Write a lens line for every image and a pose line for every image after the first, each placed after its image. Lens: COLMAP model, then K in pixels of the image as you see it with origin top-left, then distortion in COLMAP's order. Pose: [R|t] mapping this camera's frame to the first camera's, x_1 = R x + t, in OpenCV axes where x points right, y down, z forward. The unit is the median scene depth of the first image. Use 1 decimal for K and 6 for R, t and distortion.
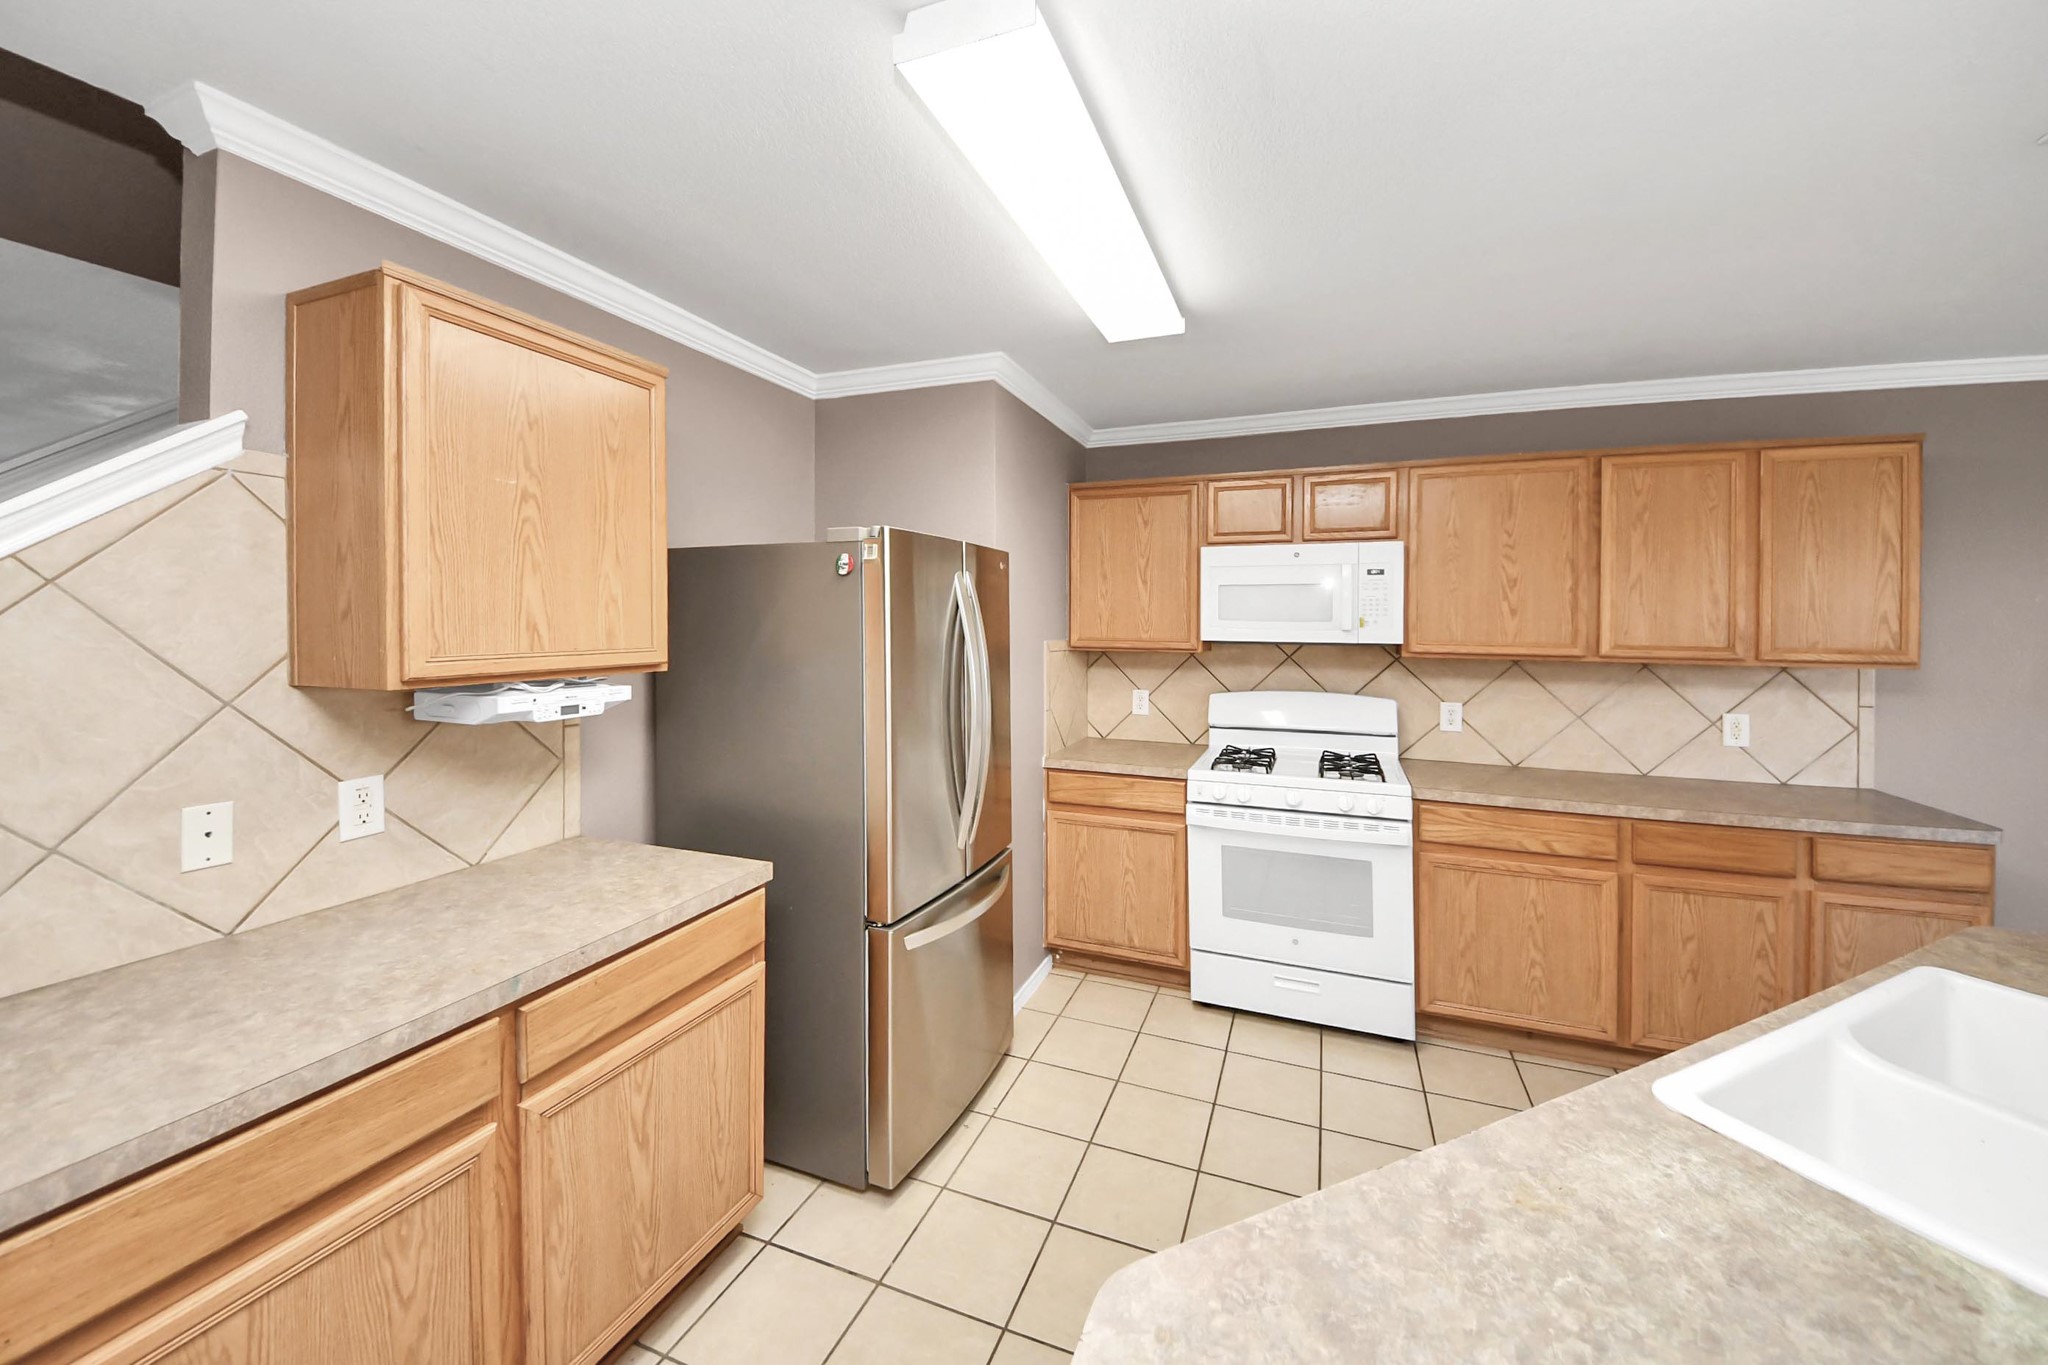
lens RADIAL K [[790.8, 0, 943.4], [0, 790.8, 619.6], [0, 0, 1]] dist [0.014816, -0.018315]
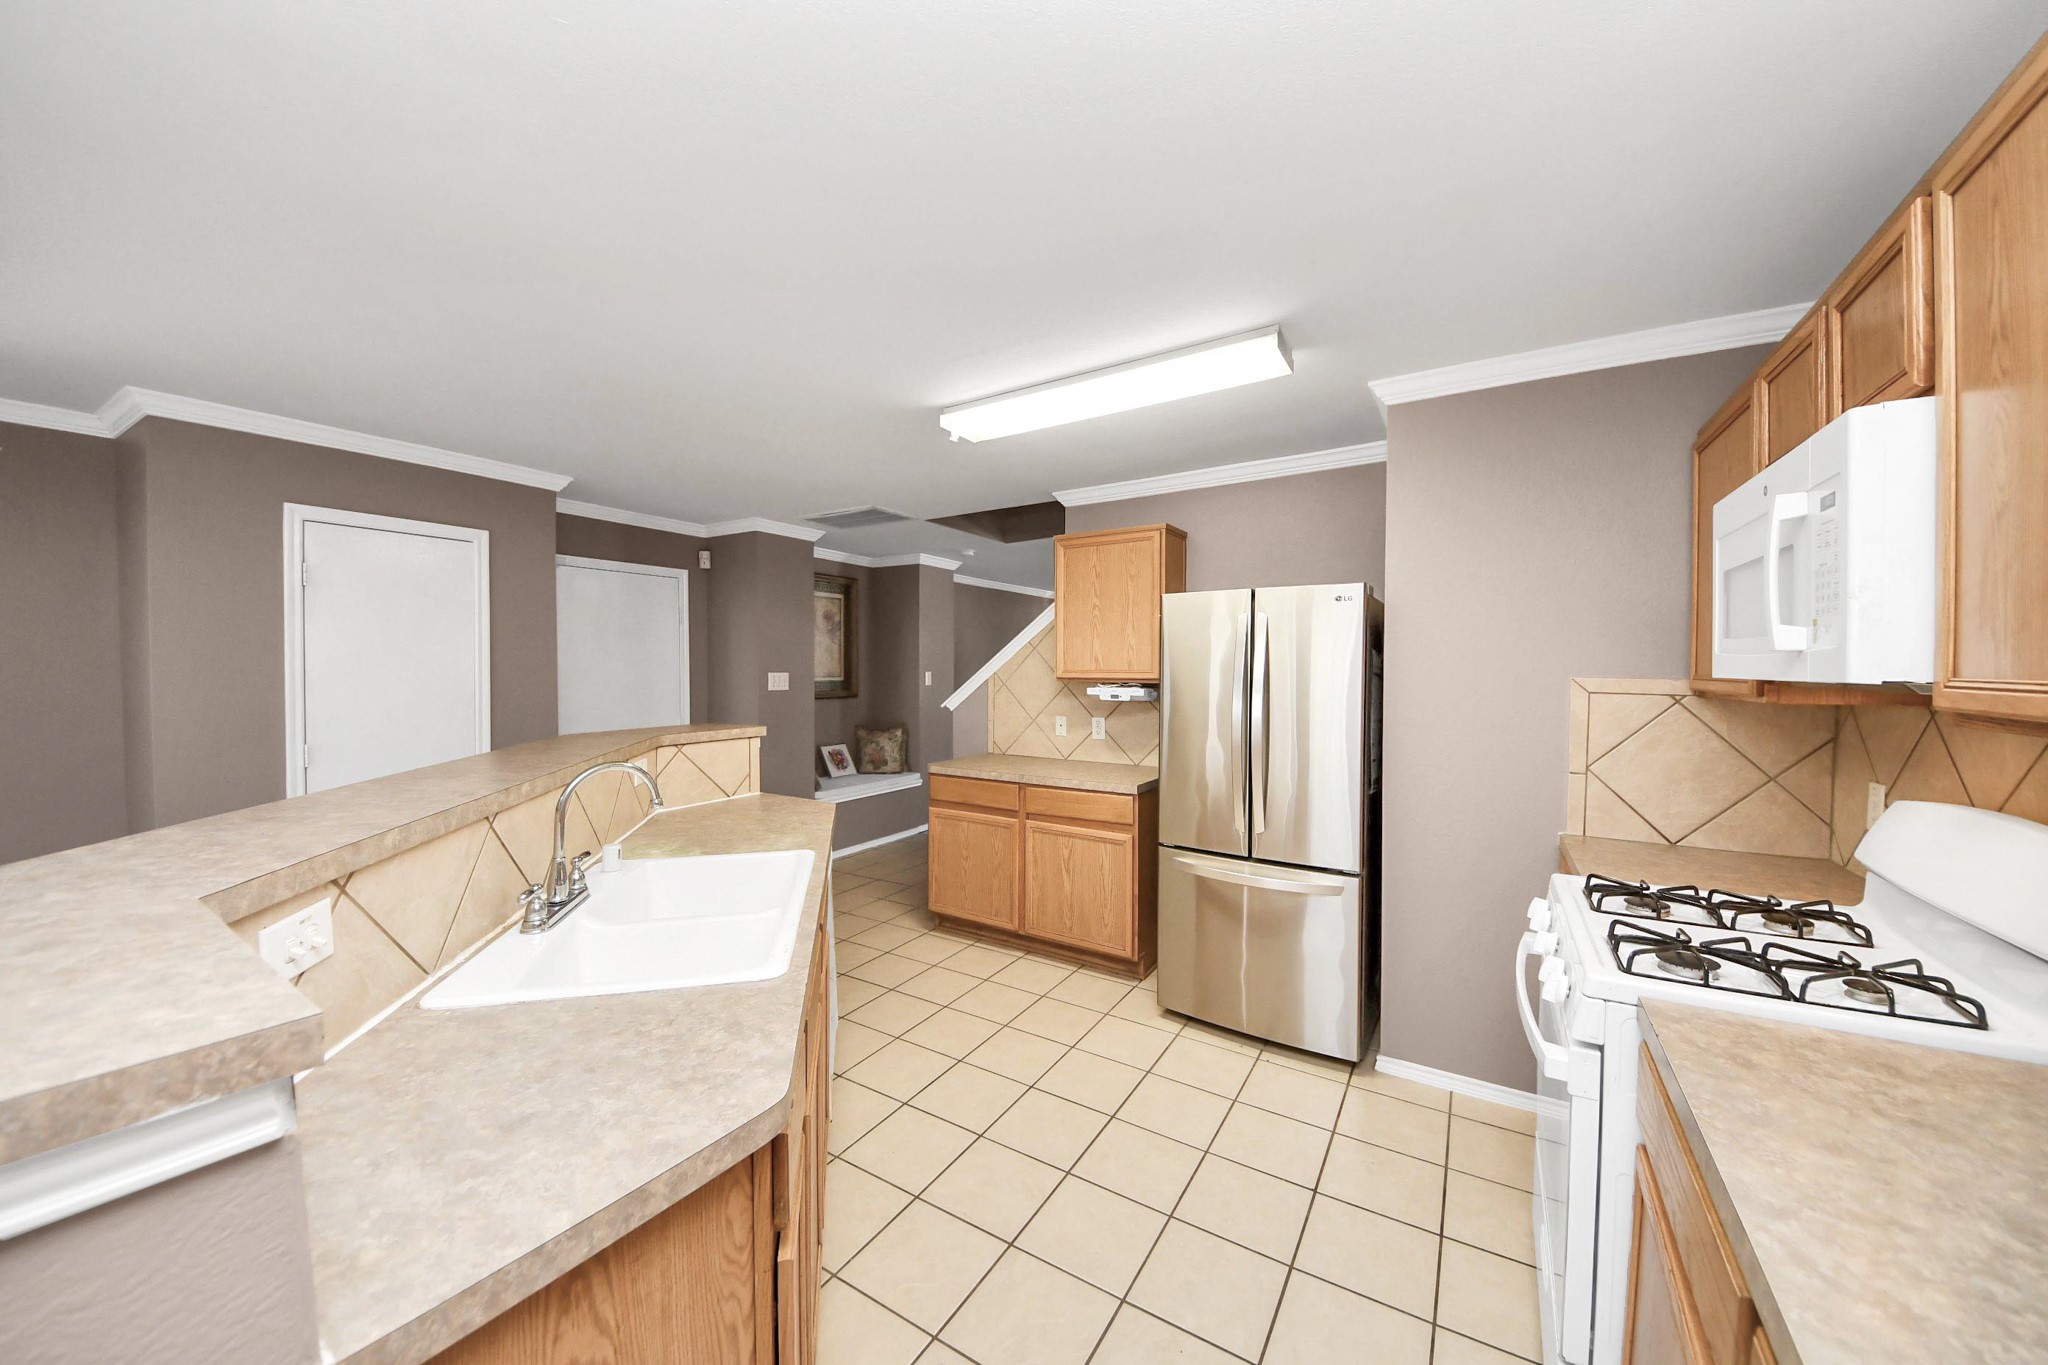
lens RADIAL K [[718.0, 0, 1009.7], [0, 718.0, 683.9], [0, 0, 1]] dist [0.038396, -0.025192]
pose [[-0.184156, 0.015057, -0.982782, 1.125088], [-0.008857, 0.999817, 0.016978, 0.031540], [0.982857, 0.011831, -0.183988, 0.760043]]
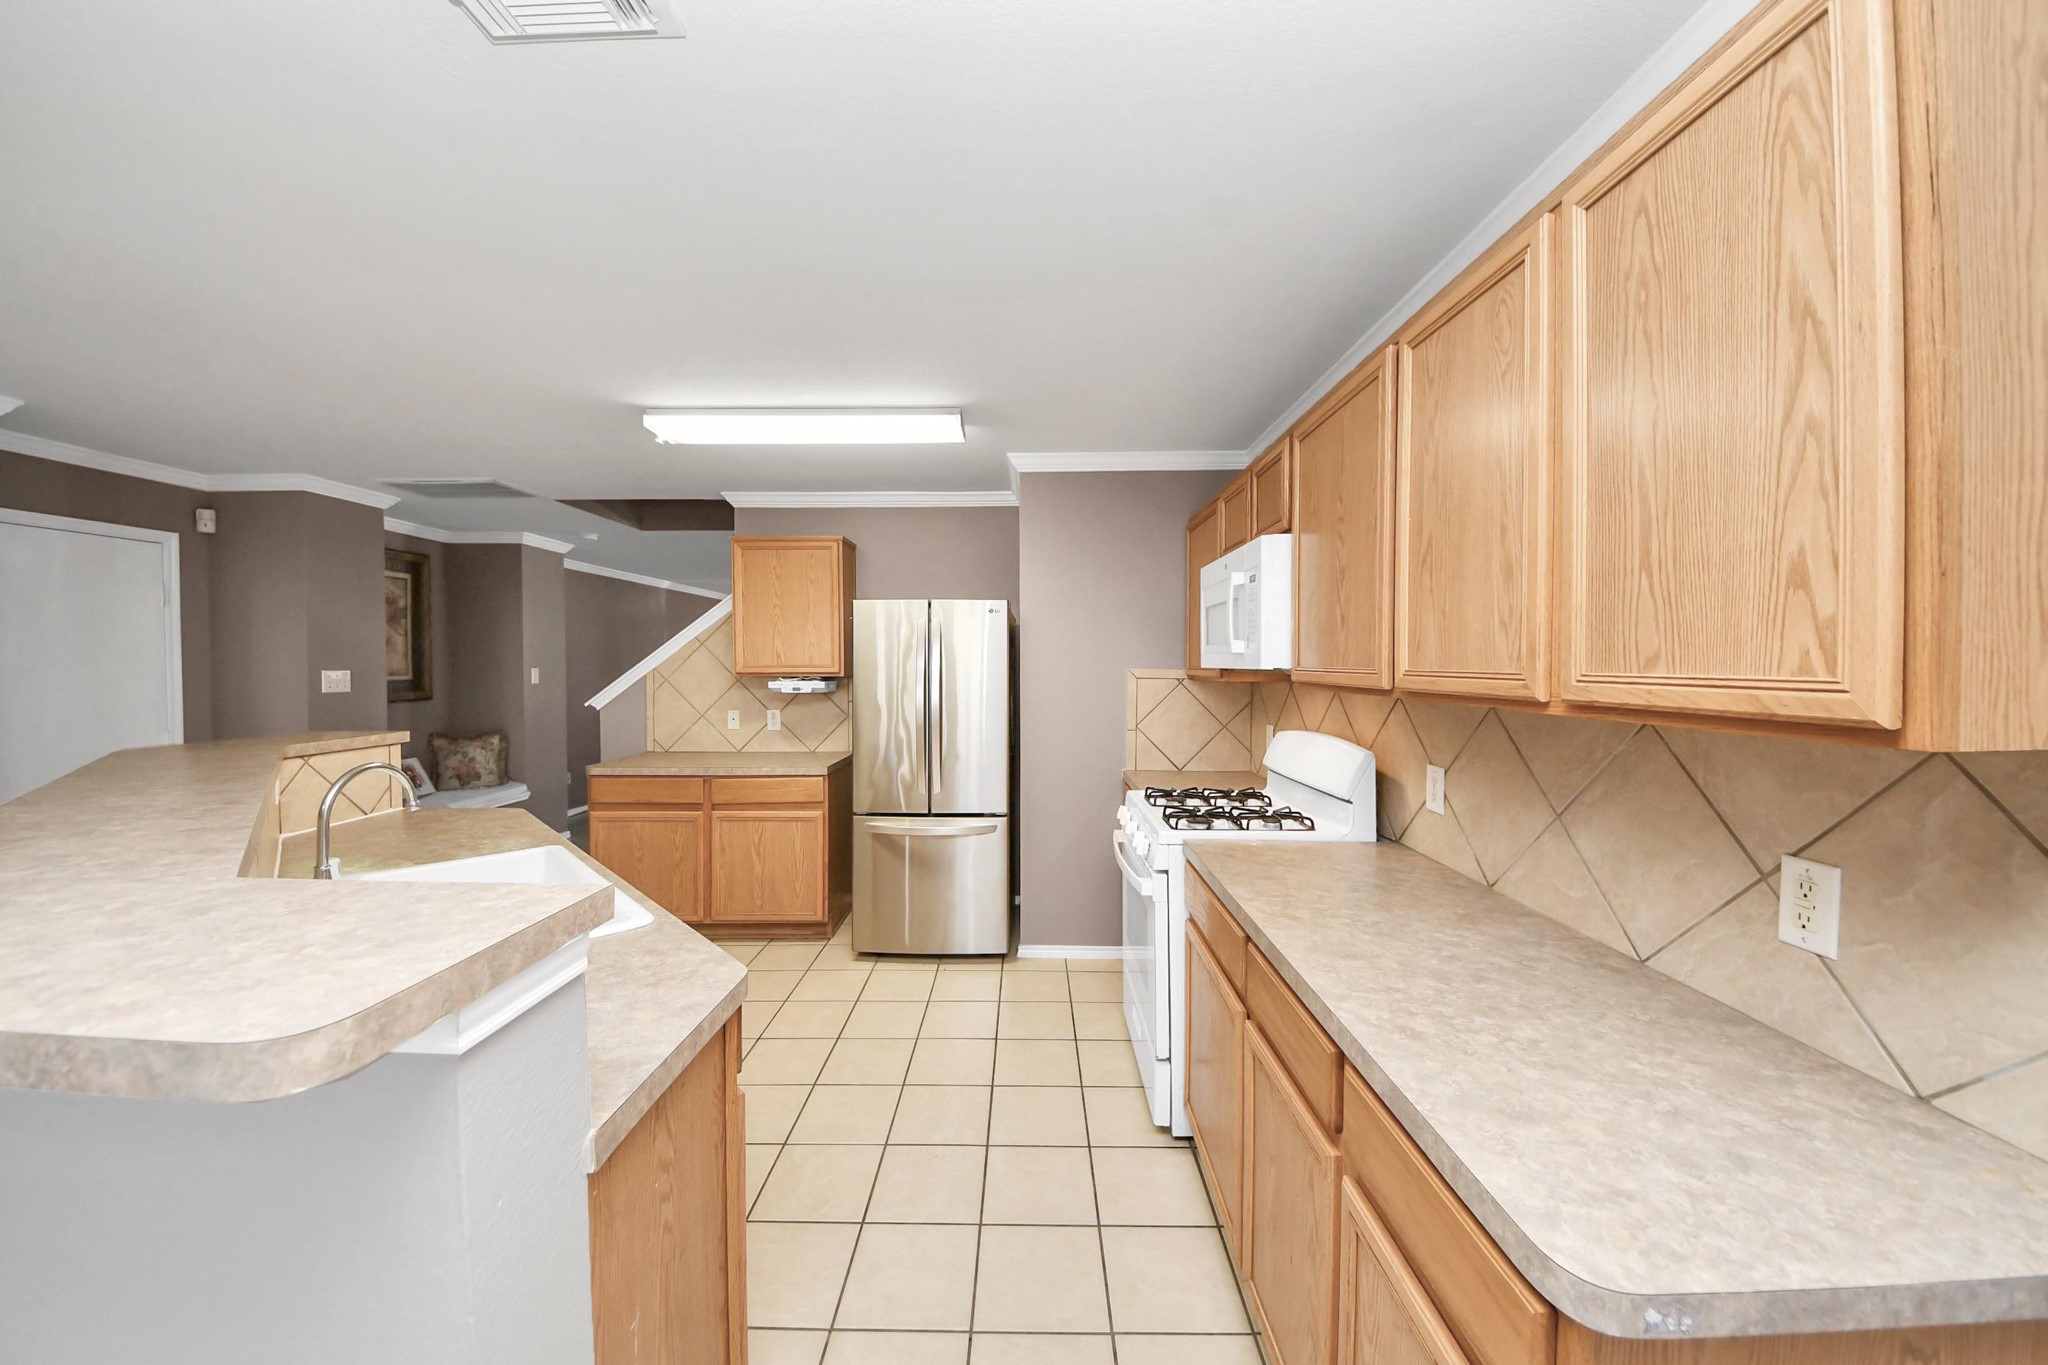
lens RADIAL K [[718.0, 0, 1009.7], [0, 718.0, 683.9], [0, 0, 1]] dist [0.038396, -0.025192]
pose [[0.346855, 0.020001, -0.937705, 1.314082], [-0.001794, 0.999785, 0.020662, 0.034000], [0.937917, -0.005484, 0.346817, 0.592946]]
